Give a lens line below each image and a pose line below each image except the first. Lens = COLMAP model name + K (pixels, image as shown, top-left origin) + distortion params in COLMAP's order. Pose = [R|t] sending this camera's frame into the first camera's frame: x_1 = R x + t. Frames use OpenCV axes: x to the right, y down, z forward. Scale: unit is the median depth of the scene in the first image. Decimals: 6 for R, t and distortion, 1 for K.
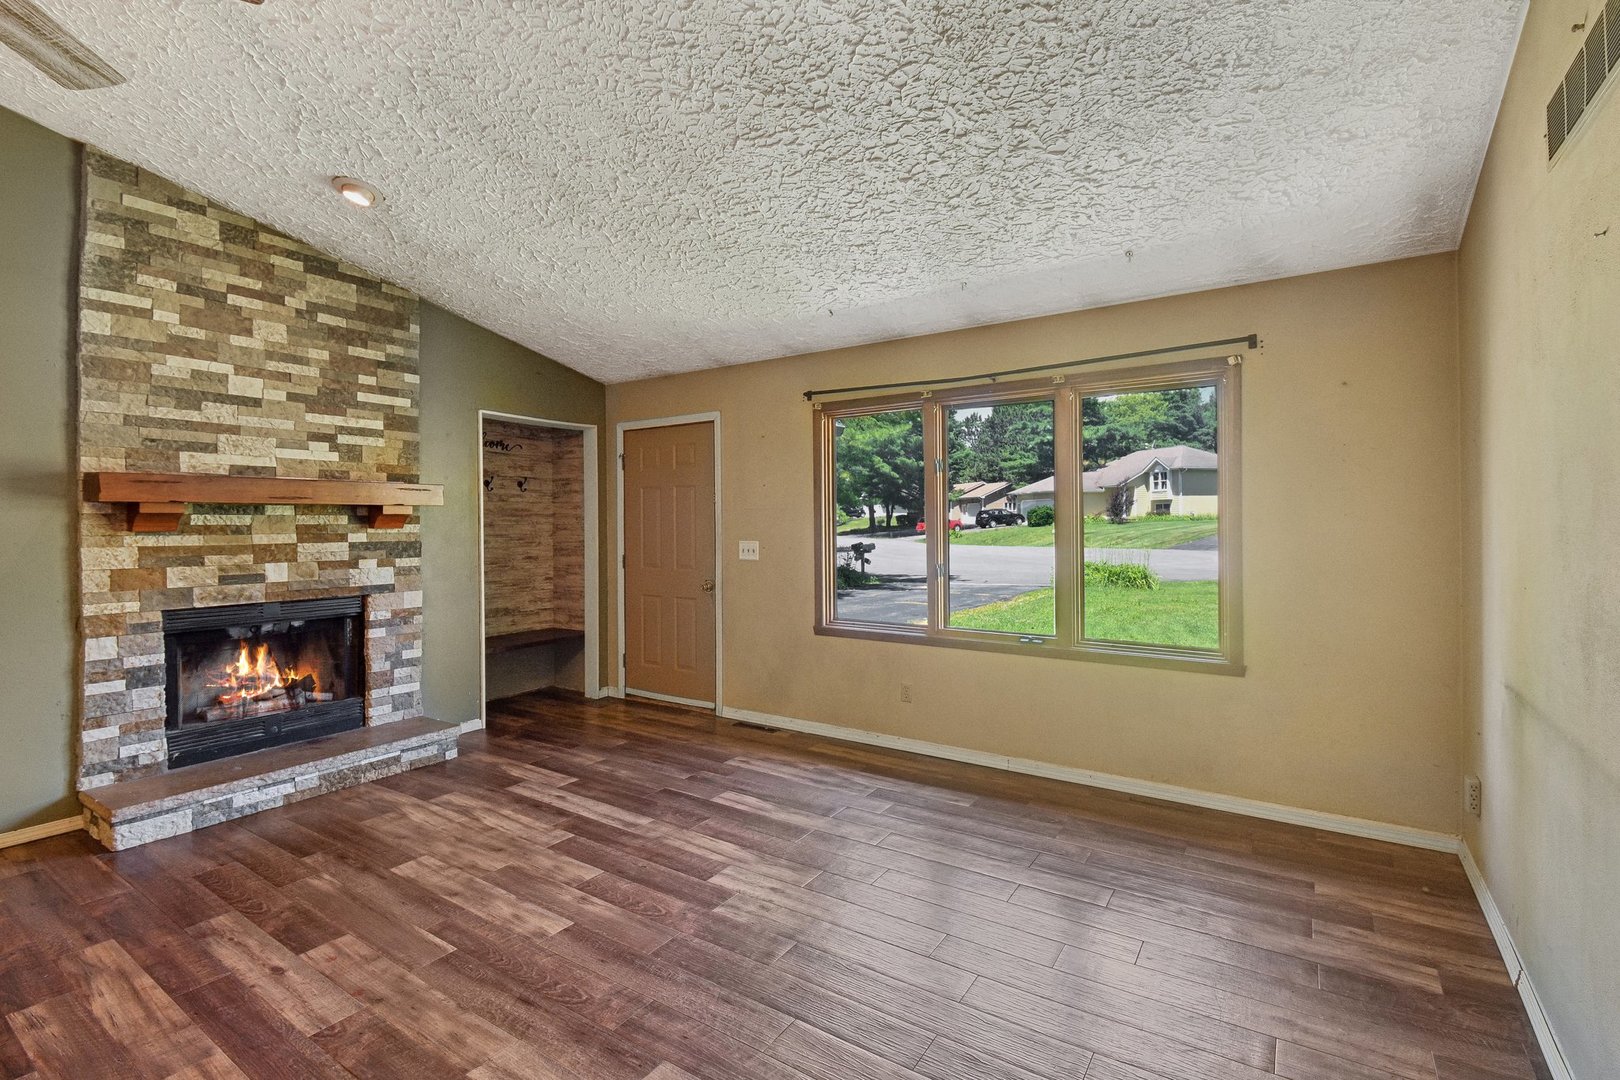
lens RADIAL K [[737.0, 0, 809.6], [0, 737.0, 529.3], [0, 0, 1]] dist [-0.031045, -0.000806]
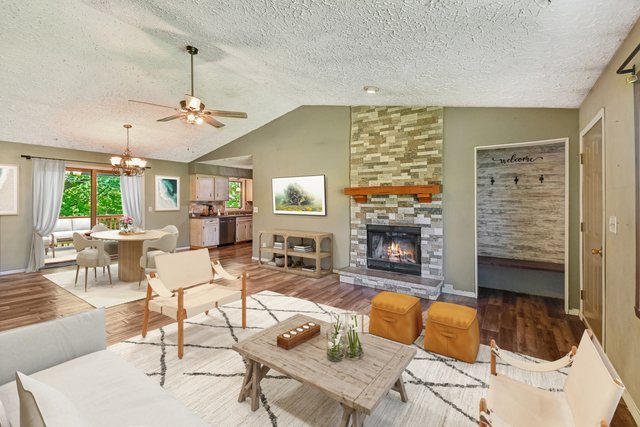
lens RADIAL K [[275.7, 0, 315.2], [0, 275.7, 204.9], [0, 0, 1]] dist [0.026993, -0.000682]
pose [[-0.041845, 0.014859, -0.999014, 0.463530], [-0.009731, 0.999836, 0.015279, -0.004756], [0.999077, 0.010361, -0.041693, 0.709440]]
